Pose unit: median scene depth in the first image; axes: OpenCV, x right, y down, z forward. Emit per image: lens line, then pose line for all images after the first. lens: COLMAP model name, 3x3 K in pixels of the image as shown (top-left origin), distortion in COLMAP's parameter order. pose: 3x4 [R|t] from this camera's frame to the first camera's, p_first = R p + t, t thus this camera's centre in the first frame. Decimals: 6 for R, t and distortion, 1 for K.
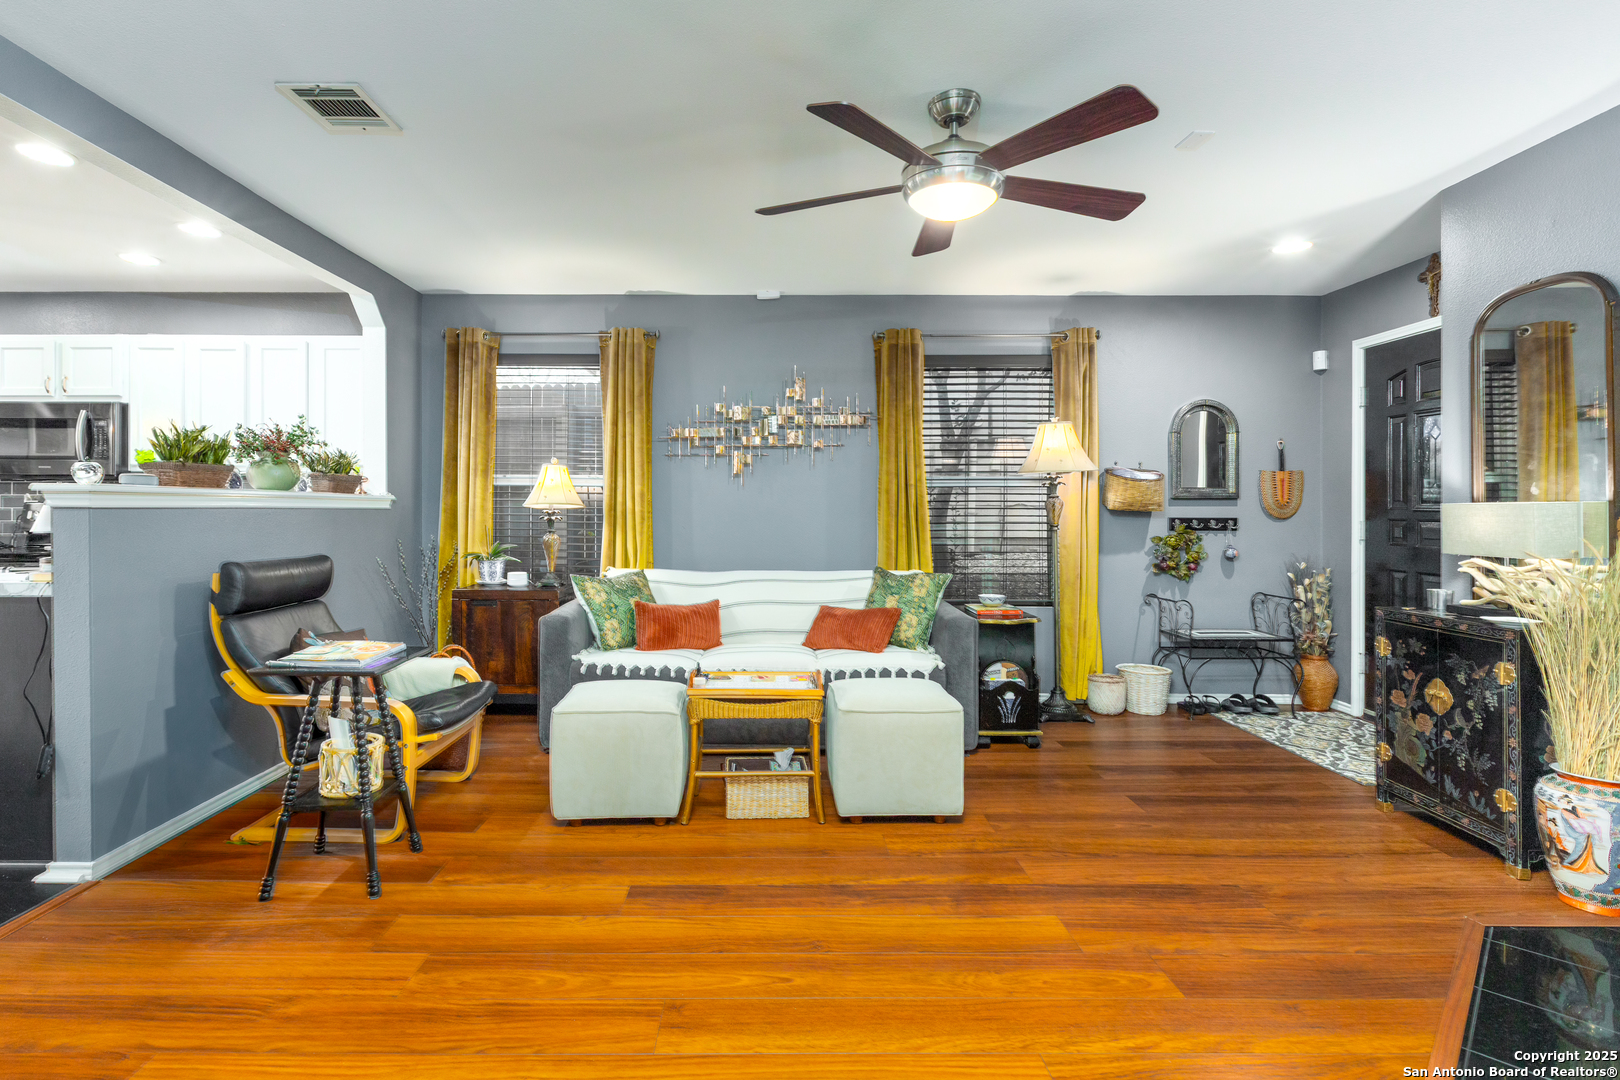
lens RADIAL K [[773.3, 0, 766.5], [0, 773.3, 508.7], [0, 0, 1]] dist [-0.013463, 0.002887]
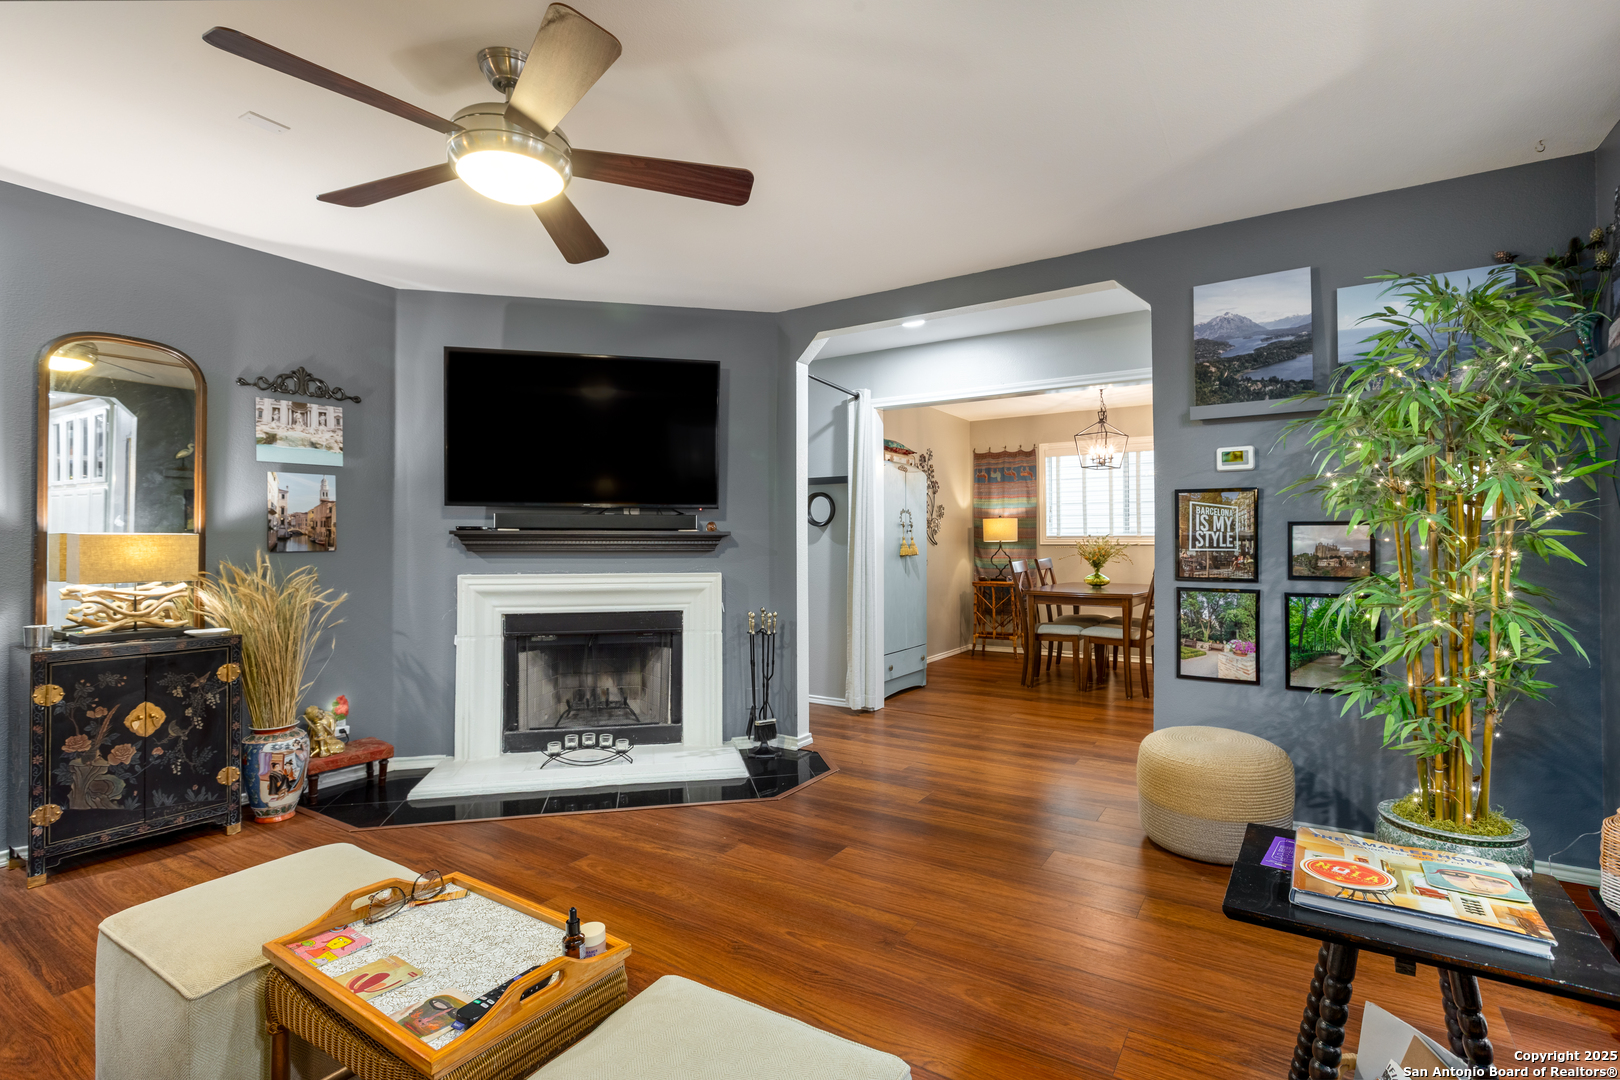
lens RADIAL K [[764.4, 0, 828.1], [0, 764.4, 536.0], [0, 0, 1]] dist [-0.001018, -0.001001]
pose [[-0.847853, 0.002821, 0.530224, -0.285264], [-0.001555, 0.999968, -0.007806, 0.001546], [-0.530229, -0.007442, -0.847822, 0.862564]]
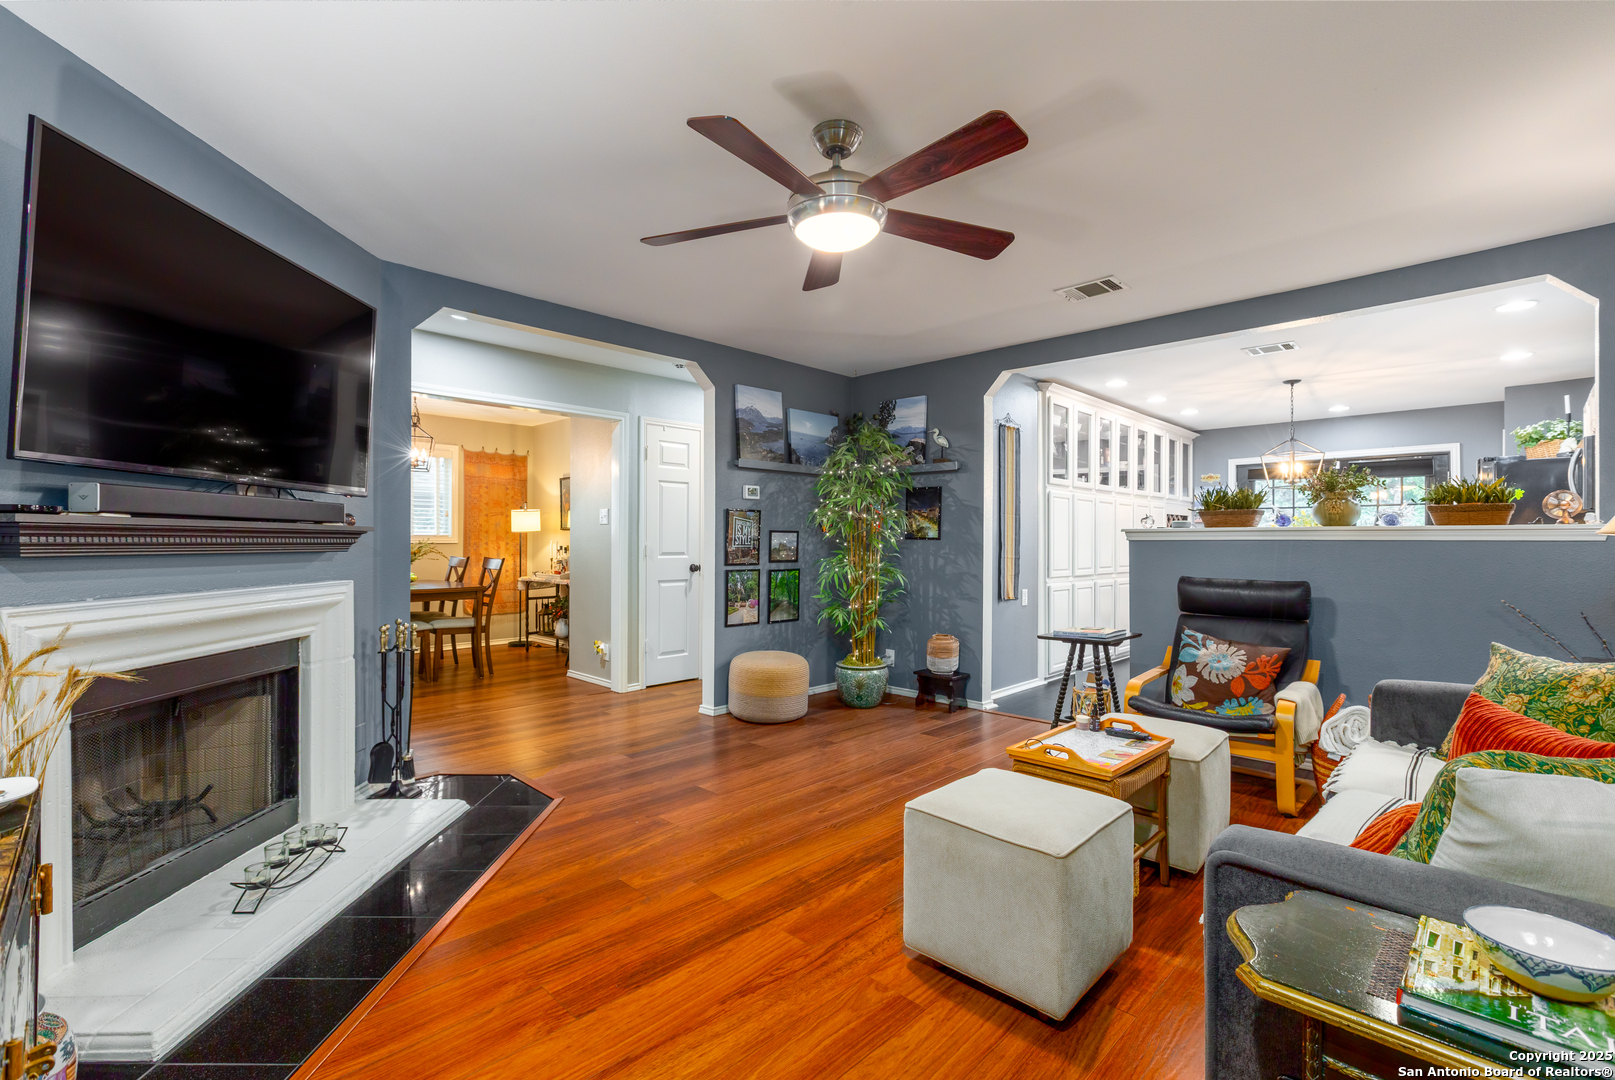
lens RADIAL K [[733.3, 0, 810.5], [0, 733.3, 539.9], [0, 0, 1]] dist [-0.001331, 0.000420]
pose [[-0.685048, -0.005903, -0.728474, 0.543760], [-0.003647, 0.999982, -0.004673, 0.003390], [0.728489, -0.000544, -0.685057, 0.920536]]
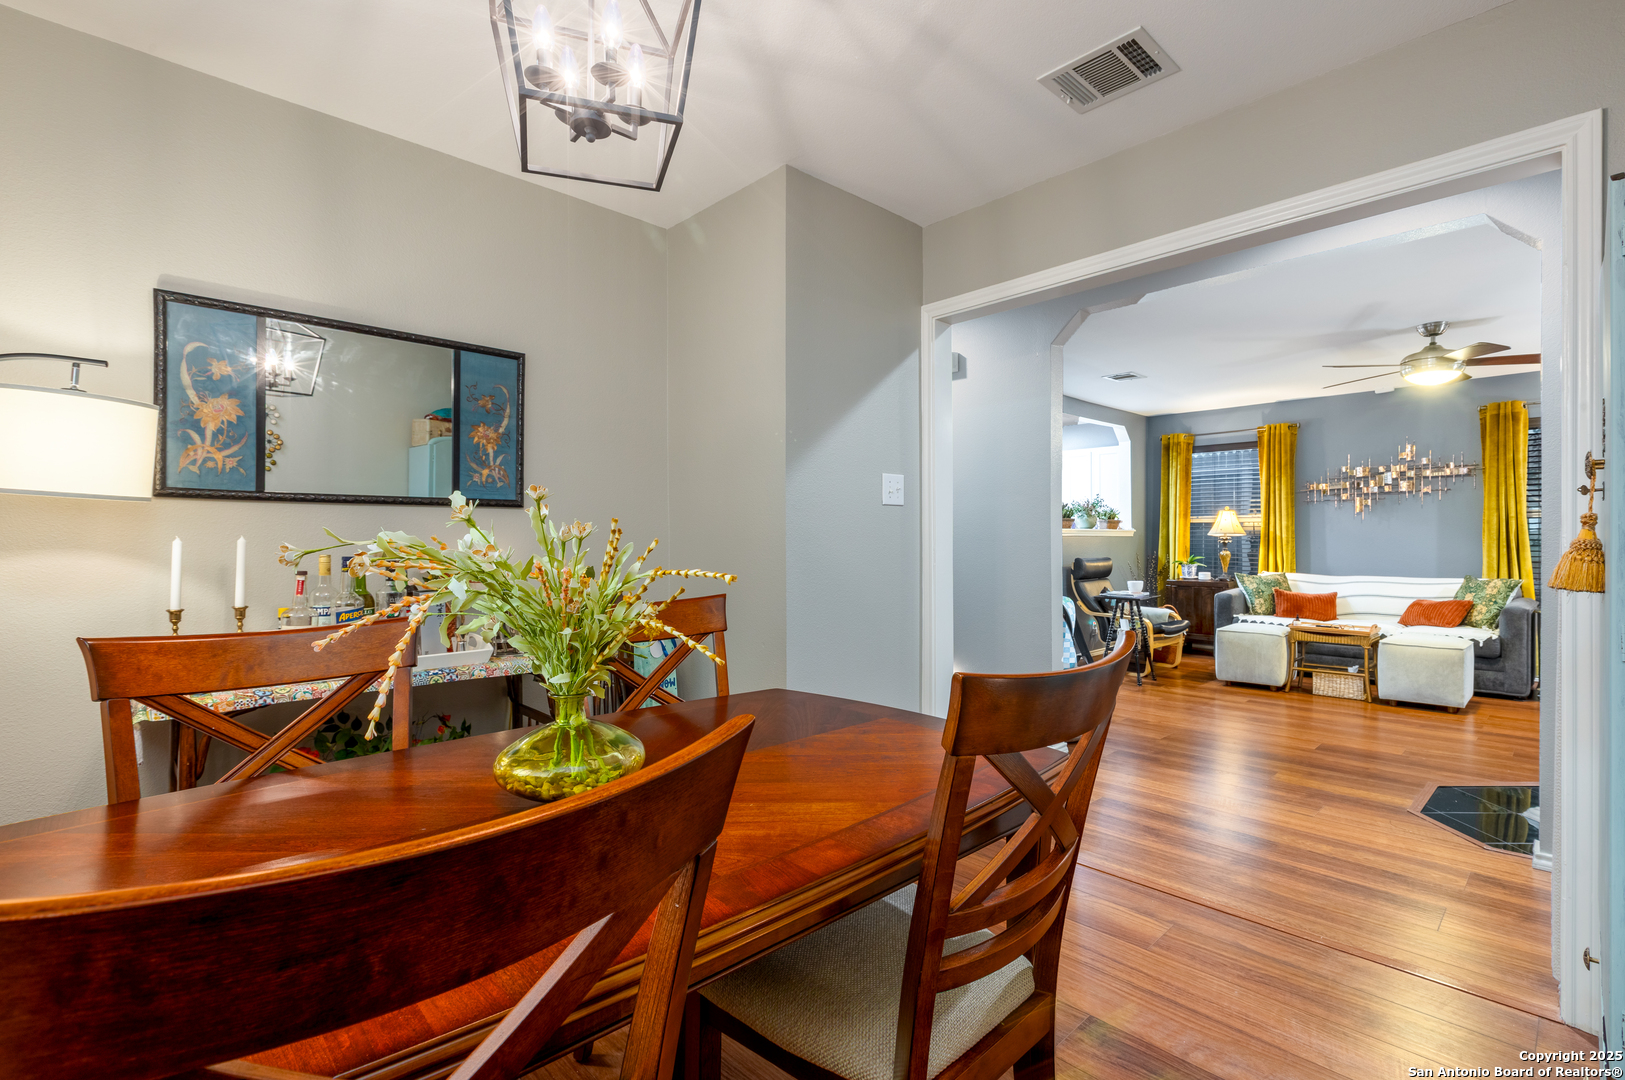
lens RADIAL K [[737.9, 0, 834.8], [0, 737.9, 544.6], [0, 0, 1]] dist [-0.001331, 0.000420]
pose [[0.701100, 0.002062, -0.713060, 0.288309], [0.005417, 0.999952, 0.008218, 0.000760], [0.713042, -0.009625, 0.701055, -0.786809]]
